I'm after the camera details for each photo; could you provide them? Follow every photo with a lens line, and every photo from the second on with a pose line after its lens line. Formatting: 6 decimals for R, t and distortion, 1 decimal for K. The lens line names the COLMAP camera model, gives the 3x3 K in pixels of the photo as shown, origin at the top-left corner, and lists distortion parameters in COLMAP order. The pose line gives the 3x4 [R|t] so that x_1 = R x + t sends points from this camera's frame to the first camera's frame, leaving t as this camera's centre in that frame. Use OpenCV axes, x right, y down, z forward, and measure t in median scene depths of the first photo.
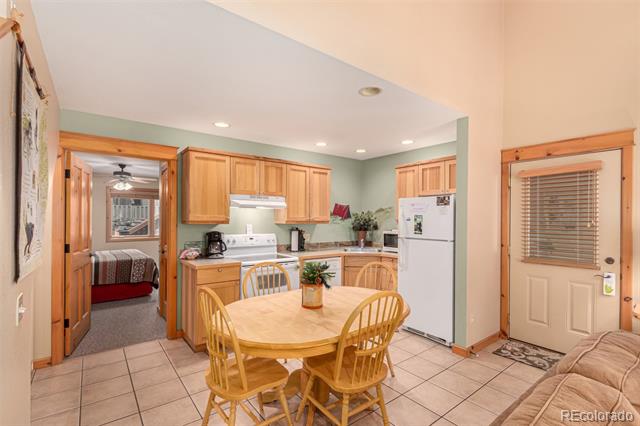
lens RADIAL K [[296.1, 0, 321.1], [0, 296.1, 220.4], [0, 0, 1]] dist [0.007670, -0.002789]
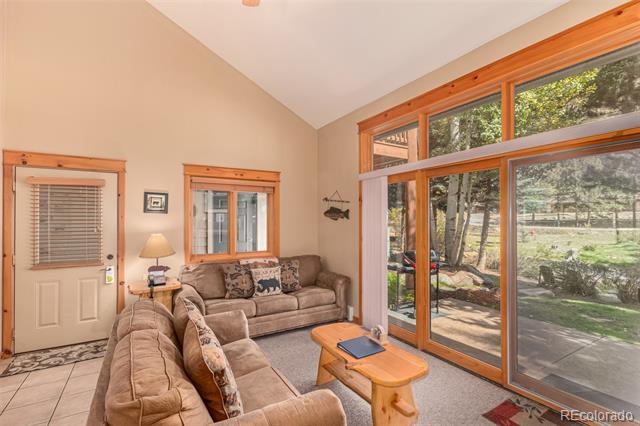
lens RADIAL K [[296.1, 0, 322.2], [0, 296.1, 217.4], [0, 0, 1]] dist [0.007670, -0.002789]
pose [[0.106776, -0.000138, 0.994283, -0.183818], [0.002188, 0.999998, -0.000096, -0.029047], [-0.994281, 0.002185, 0.106776, -0.054096]]
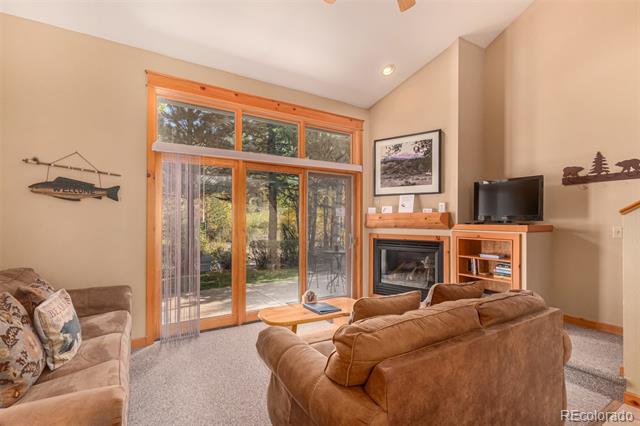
lens RADIAL K [[296.1, 0, 318.6], [0, 296.1, 215.1], [0, 0, 1]] dist [0.007670, -0.002789]
pose [[-0.994625, -0.007590, 0.103264, 0.436401], [-0.009132, 0.999854, -0.014461, 0.026298], [-0.103139, -0.015326, -0.994549, 0.756505]]
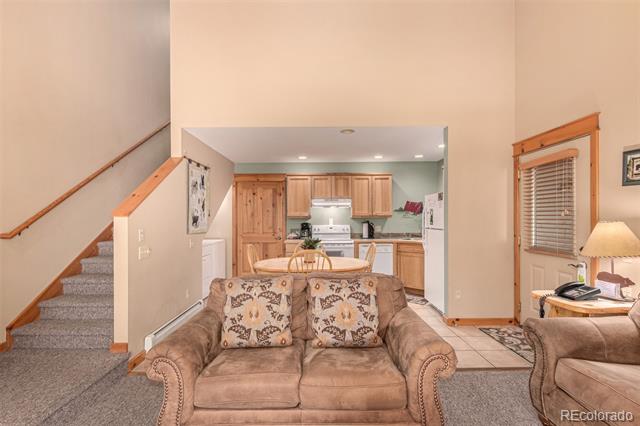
lens RADIAL K [[296.1, 0, 318.9], [0, 296.1, 217.4], [0, 0, 1]] dist [0.007670, -0.002789]
pose [[0.791681, -0.013248, -0.610791, 0.703267], [0.009674, 0.999911, -0.009148, 0.023043], [0.610858, 0.001334, 0.791739, -0.240634]]
